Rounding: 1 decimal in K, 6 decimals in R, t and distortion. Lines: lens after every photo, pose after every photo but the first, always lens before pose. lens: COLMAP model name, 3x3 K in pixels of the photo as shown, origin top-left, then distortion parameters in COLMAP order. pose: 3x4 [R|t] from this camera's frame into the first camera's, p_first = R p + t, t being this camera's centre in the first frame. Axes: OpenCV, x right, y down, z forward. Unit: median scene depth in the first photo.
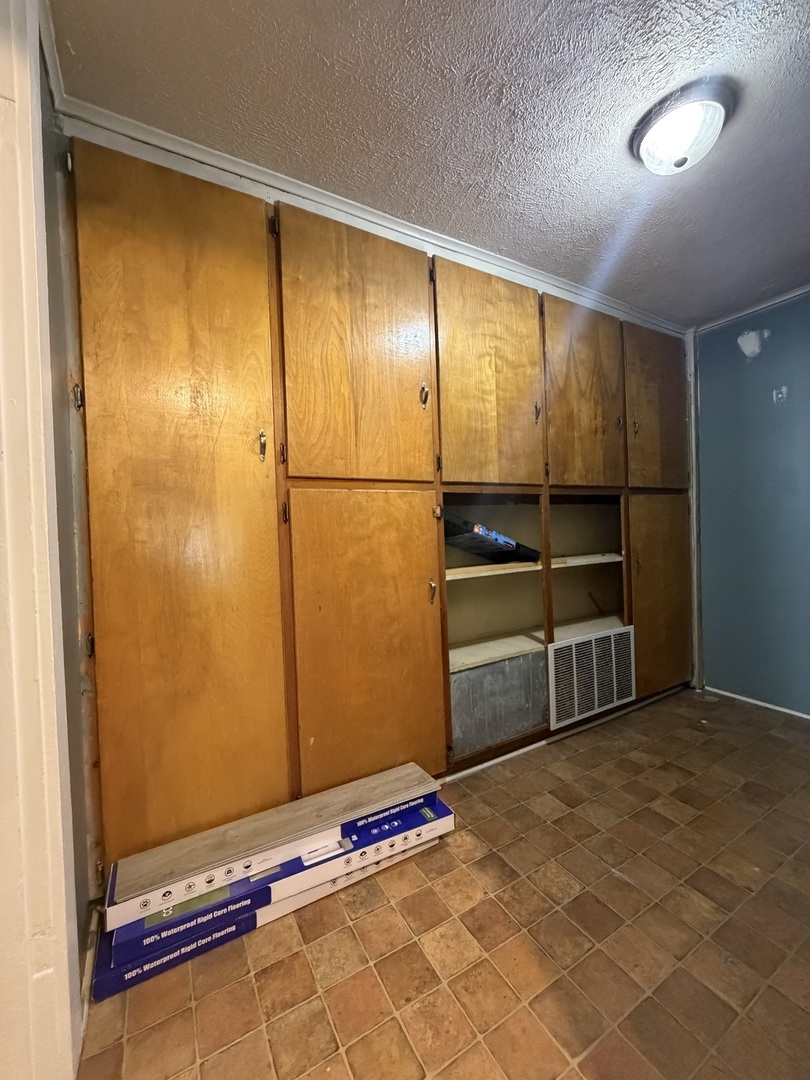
lens RADIAL K [[431.6, 0, 407.4], [0, 431.6, 542.6], [0, 0, 1]] dist [0.001222, -0.000356]
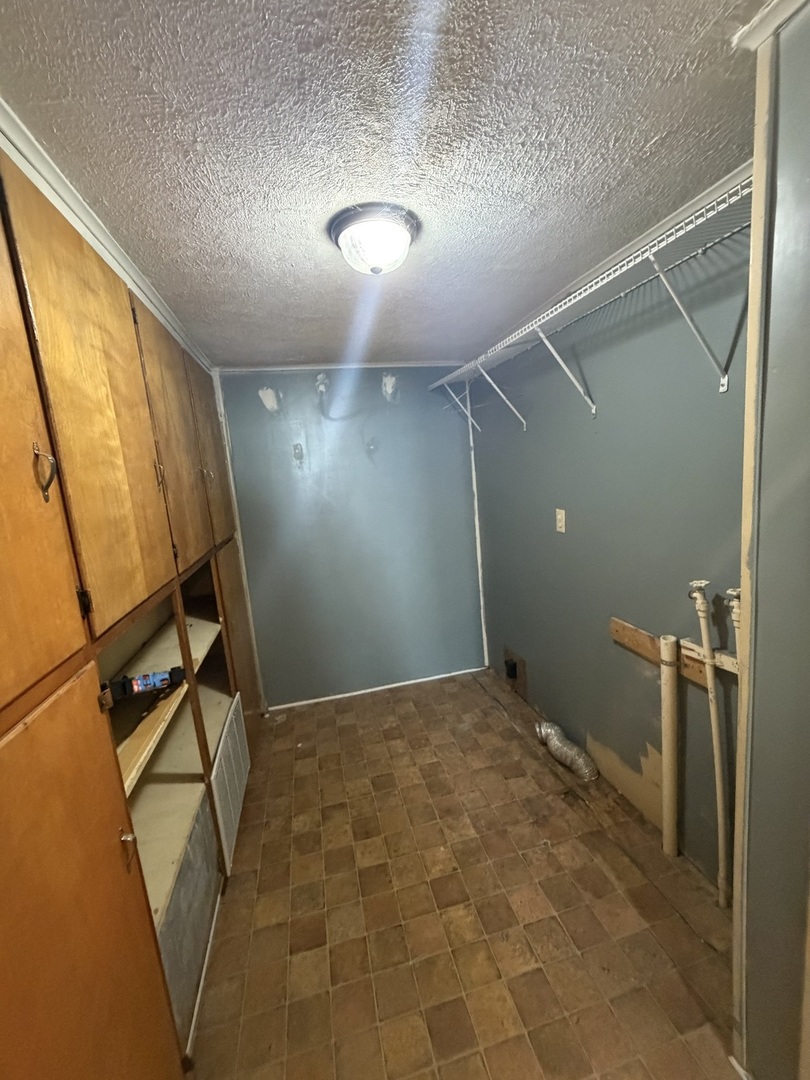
lens RADIAL K [[431.6, 0, 404.9], [0, 431.6, 539.9], [0, 0, 1]] dist [0.001222, -0.000356]
pose [[0.292940, -0.141137, 0.945657, -0.254957], [0.099771, 0.988158, 0.116574, -0.254968], [-0.950911, 0.060200, 0.303552, 0.456509]]
